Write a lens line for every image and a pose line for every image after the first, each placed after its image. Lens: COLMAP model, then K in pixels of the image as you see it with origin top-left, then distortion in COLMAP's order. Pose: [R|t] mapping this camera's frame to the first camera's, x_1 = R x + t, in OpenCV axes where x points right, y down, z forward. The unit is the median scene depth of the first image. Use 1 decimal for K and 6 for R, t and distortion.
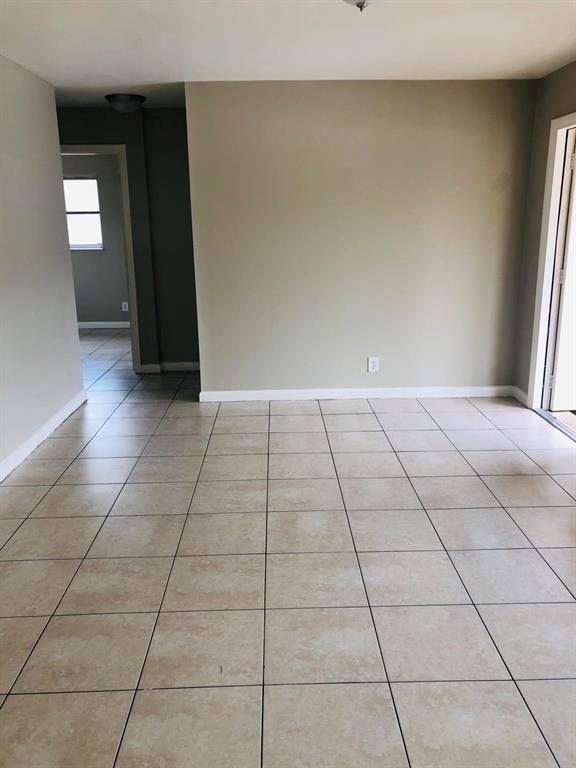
lens RADIAL K [[628.3, 0, 288.0], [0, 628.3, 384.0], [0, 0, 1]] dist [0.010020, 0.003899]
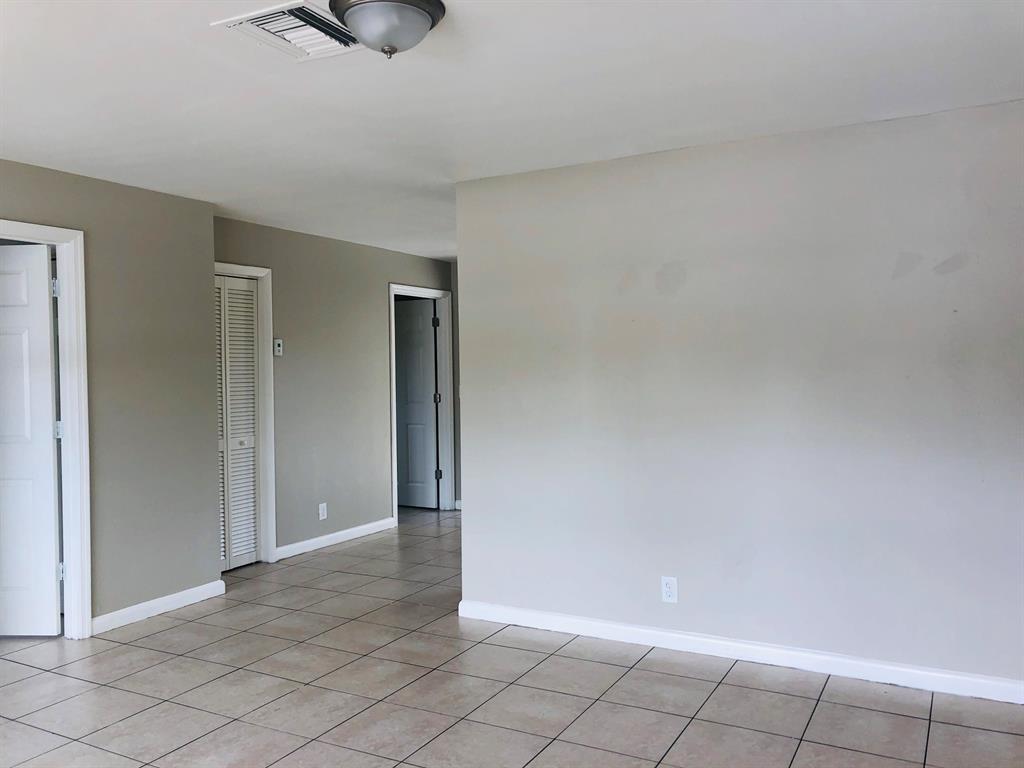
lens RADIAL K [[837.7, 0, 512.0], [0, 837.7, 384.0], [0, 0, 1]] dist [0.010020, 0.003899]
pose [[-0.499809, 0.039261, -0.865245, 0.968407], [-0.206031, 0.964909, 0.162797, -0.472900], [0.841274, 0.259634, -0.474181, 1.843908]]
